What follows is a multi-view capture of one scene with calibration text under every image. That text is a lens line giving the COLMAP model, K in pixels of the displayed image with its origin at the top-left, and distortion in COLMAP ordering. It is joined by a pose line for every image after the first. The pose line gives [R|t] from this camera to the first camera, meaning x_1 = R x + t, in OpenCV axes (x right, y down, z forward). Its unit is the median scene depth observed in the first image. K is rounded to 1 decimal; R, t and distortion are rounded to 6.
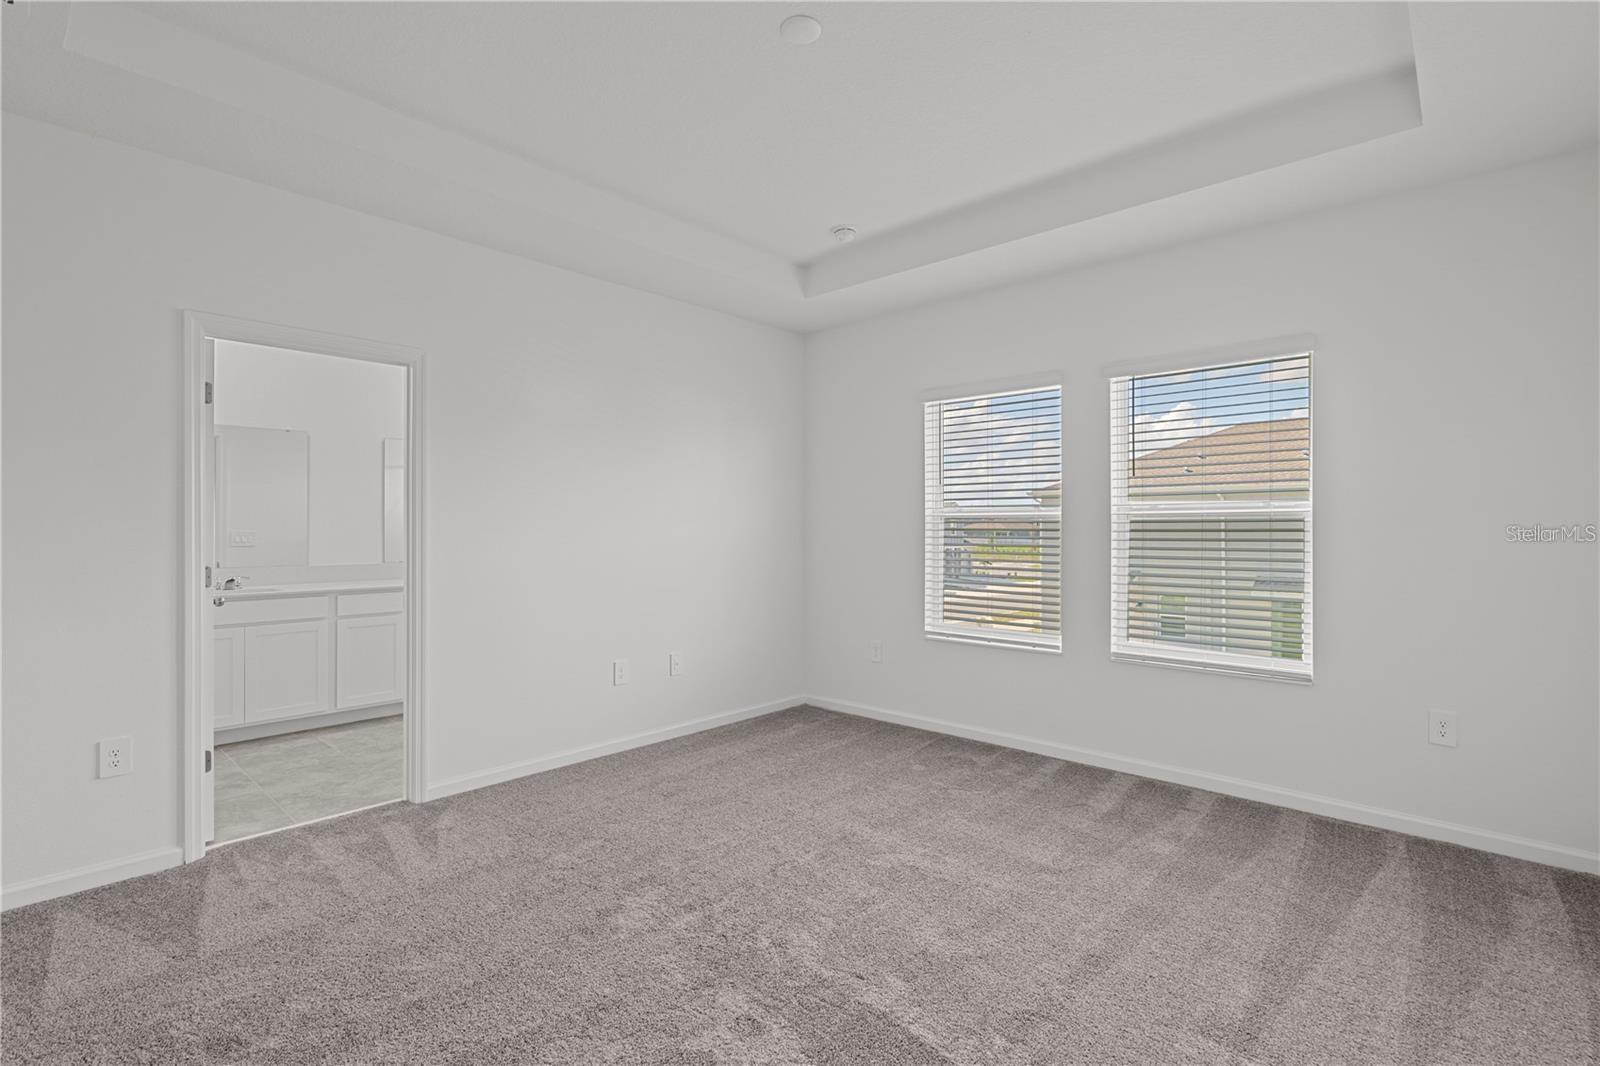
lens RADIAL K [[735.1, 0, 787.5], [0, 735.1, 526.6], [0, 0, 1]] dist [-0.003149, -0.000508]
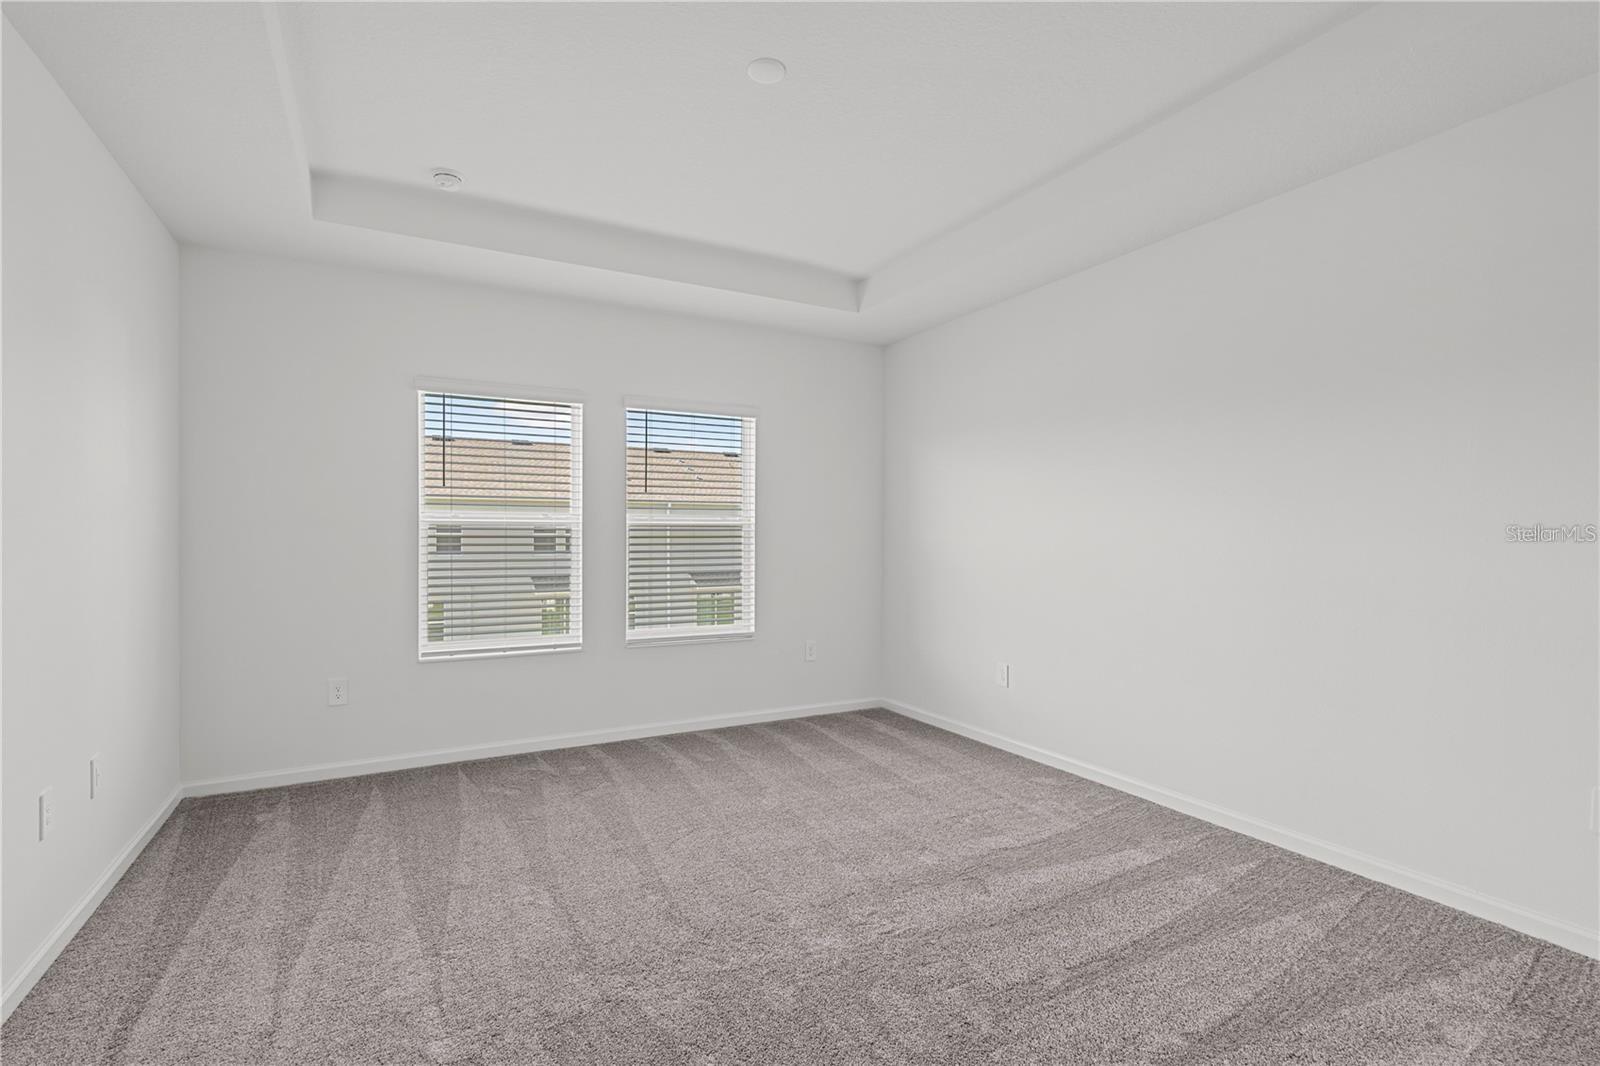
lens RADIAL K [[735.1, 0, 794.9], [0, 735.1, 536.2], [0, 0, 1]] dist [-0.003149, -0.000508]
pose [[0.324554, 0.000902, 0.945867, -0.580713], [-0.003874, 0.999992, 0.000375, 0.002597], [-0.945859, -0.003786, 0.324555, 0.359347]]
